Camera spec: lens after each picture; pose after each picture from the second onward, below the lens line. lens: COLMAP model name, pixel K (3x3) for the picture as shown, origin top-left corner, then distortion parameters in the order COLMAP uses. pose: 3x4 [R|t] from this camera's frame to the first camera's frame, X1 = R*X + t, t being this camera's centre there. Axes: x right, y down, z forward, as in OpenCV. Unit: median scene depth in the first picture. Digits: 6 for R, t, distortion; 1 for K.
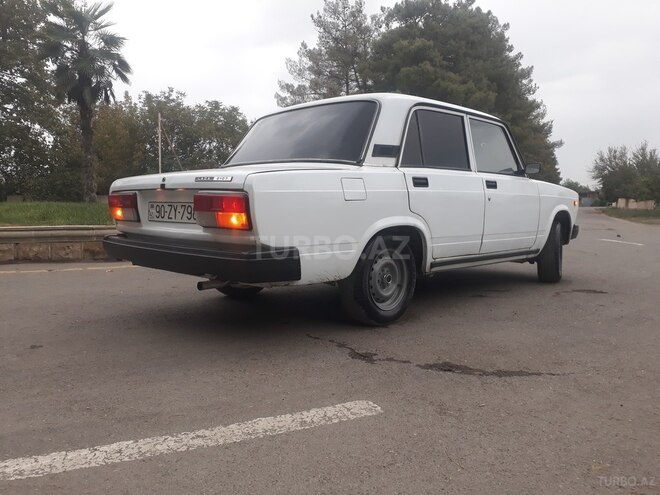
lens RADIAL K [[534.9, 0, 330.8], [0, 534.9, 244.8], [0, 0, 1]] dist [0.034586, -0.017685]
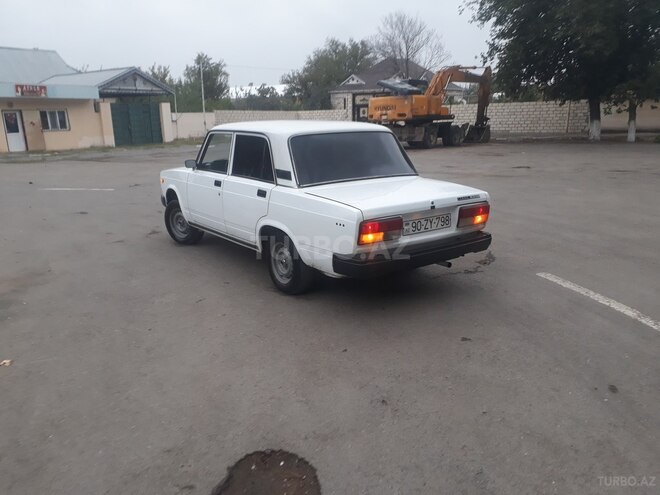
lens RADIAL K [[528.3, 0, 330.0], [0, 528.3, 247.5], [0, 0, 1]] dist [0.036454, -0.030834]
pose [[0.179368, -0.245070, 0.952768, -1.577062], [0.093916, 0.968318, 0.231389, -0.325994], [-0.979289, 0.047976, 0.196701, 0.907260]]
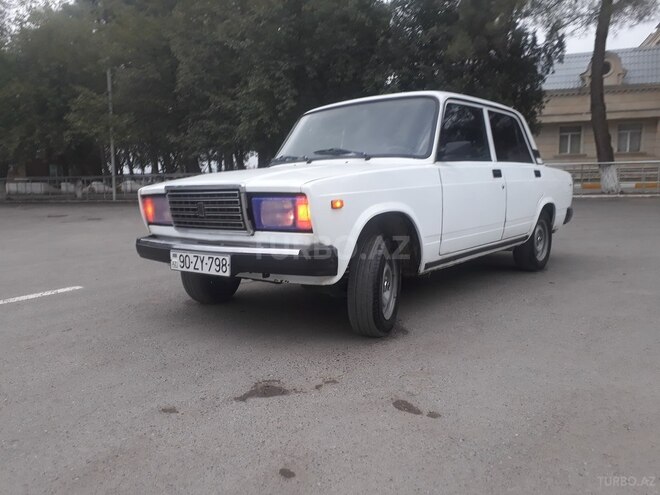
lens RADIAL K [[528.3, 0, 330.0], [0, 528.3, 247.5], [0, 0, 1]] dist [0.036454, -0.030834]
pose [[-0.997519, 0.022045, -0.066856, 0.465305], [0.008123, 0.979404, 0.201747, -0.250763], [0.069927, 0.200703, -0.977153, 2.757750]]
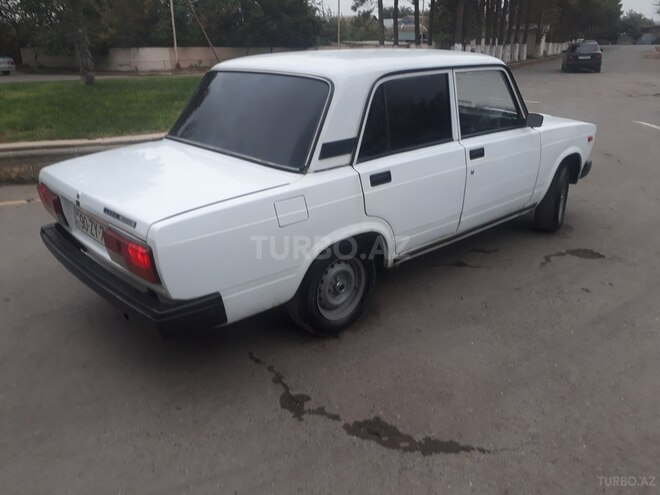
lens RADIAL K [[534.9, 0, 330.8], [0, 534.9, 244.8], [0, 0, 1]] dist [0.034586, -0.017685]
pose [[0.998108, 0.012616, -0.060183, 0.144145], [0.004993, 0.958867, 0.283811, -0.267857], [0.061288, -0.283574, 0.956990, 0.136795]]
